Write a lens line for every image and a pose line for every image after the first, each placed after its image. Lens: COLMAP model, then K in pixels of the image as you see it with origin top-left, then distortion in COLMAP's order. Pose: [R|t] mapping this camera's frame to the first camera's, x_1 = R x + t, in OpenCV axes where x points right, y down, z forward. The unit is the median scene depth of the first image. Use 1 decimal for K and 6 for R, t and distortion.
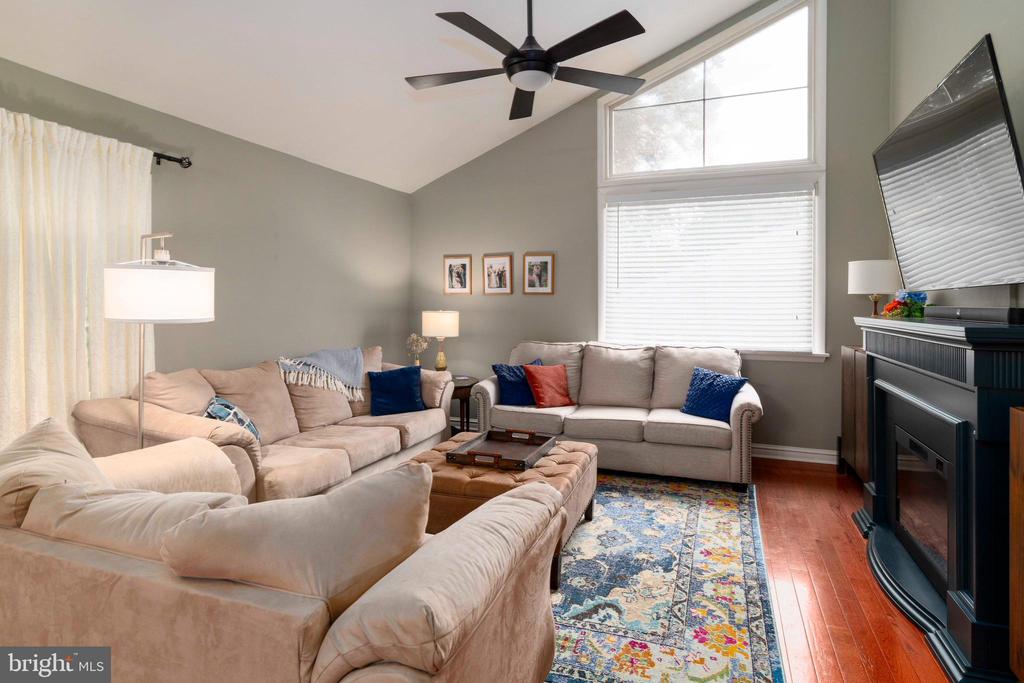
lens RADIAL K [[552.1, 0, 530.1], [0, 552.1, 310.2], [0, 0, 1]] dist [0.014813, -0.014537]
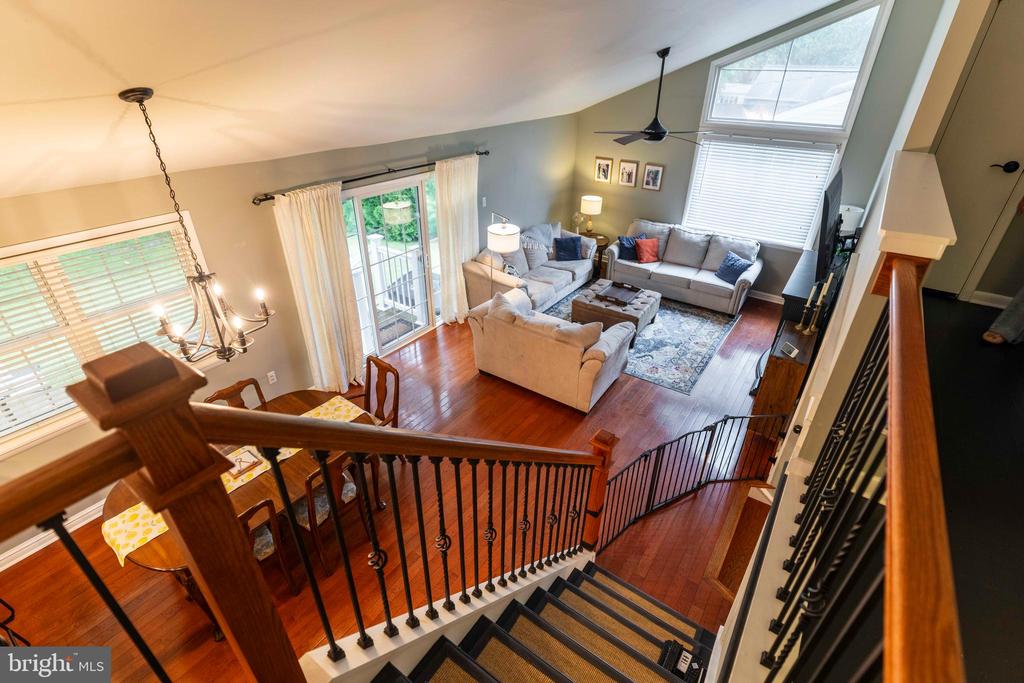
lens RADIAL K [[486.4, 0, 496.9], [0, 486.4, 341.4], [0, 0, 1]] dist [-0.000794, -0.000164]
pose [[0.958149, 0.138987, -0.250266, 0.000625], [-0.001238, 0.876234, 0.481884, -0.414833], [0.286267, -0.461407, 0.839735, -0.729847]]
